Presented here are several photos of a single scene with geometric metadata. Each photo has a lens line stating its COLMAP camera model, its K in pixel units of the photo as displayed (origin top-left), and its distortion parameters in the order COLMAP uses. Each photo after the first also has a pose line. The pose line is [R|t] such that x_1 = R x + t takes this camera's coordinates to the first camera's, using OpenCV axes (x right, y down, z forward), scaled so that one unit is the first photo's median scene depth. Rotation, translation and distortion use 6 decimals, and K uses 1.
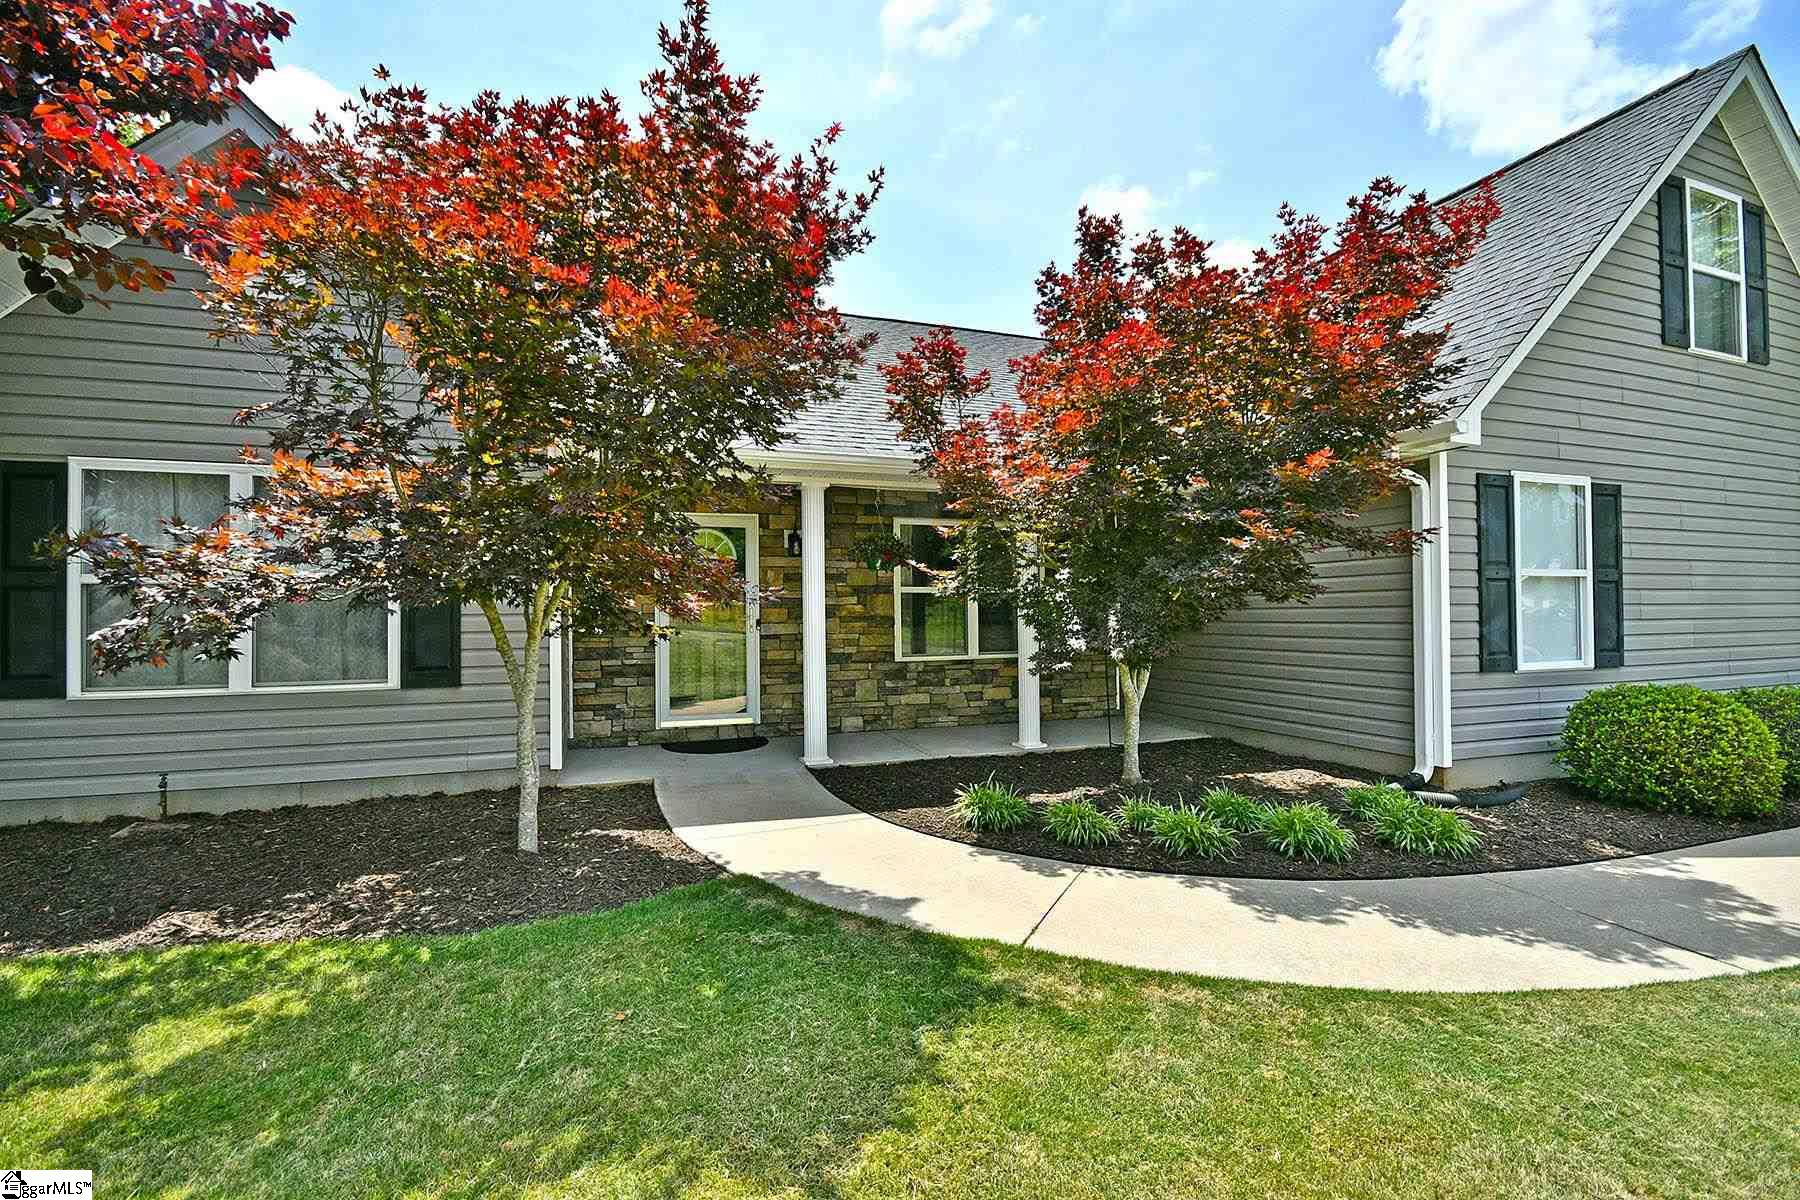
lens RADIAL K [[786.6, 0, 897.1], [0, 786.6, 601.7], [0, 0, 1]] dist [-0.001028, -0.000221]
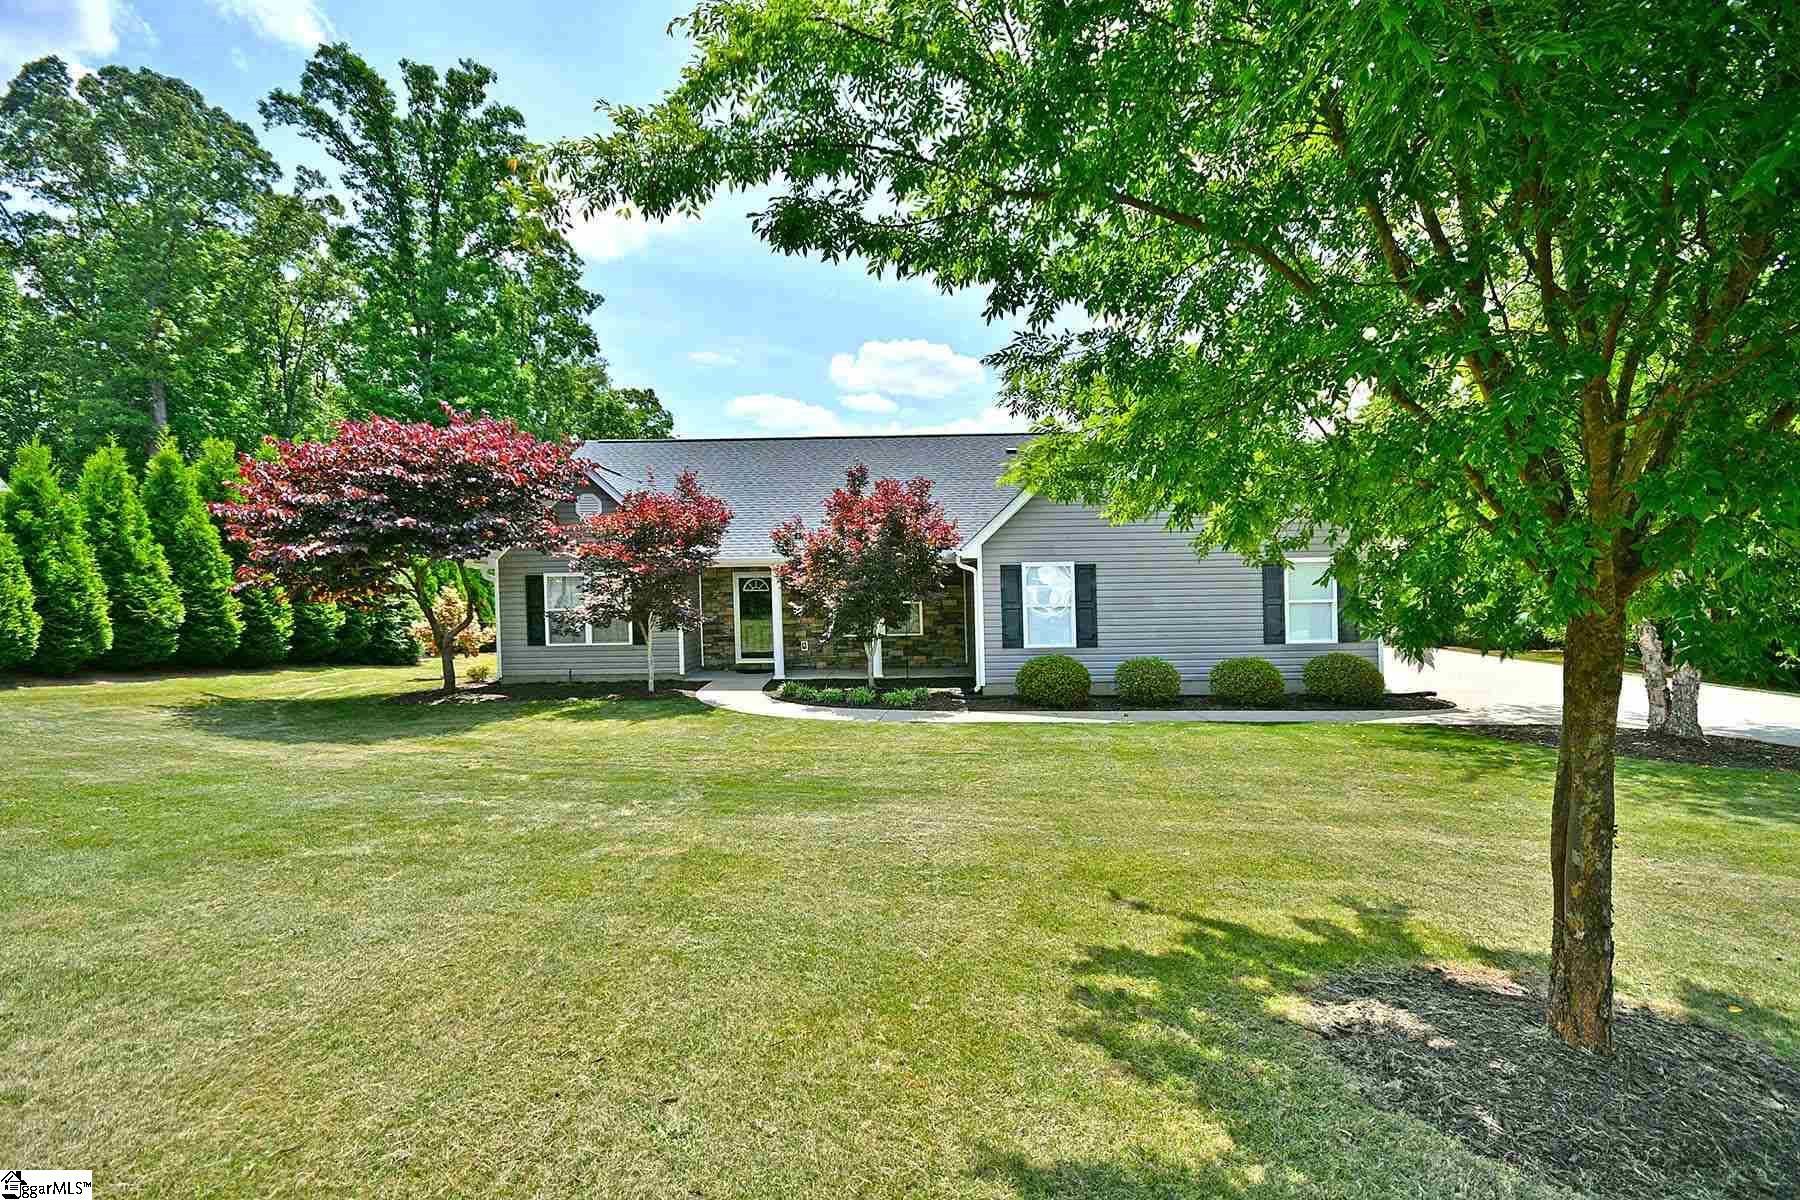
lens RADIAL K [[786.6, 0, 902.5], [0, 786.6, 597.1], [0, 0, 1]] dist [-0.001028, -0.000221]
pose [[0.940957, 0.000568, -0.338525, 1.221304], [0.014642, 0.998995, 0.042373, -0.165356], [0.338208, -0.044827, 0.940003, -1.319533]]
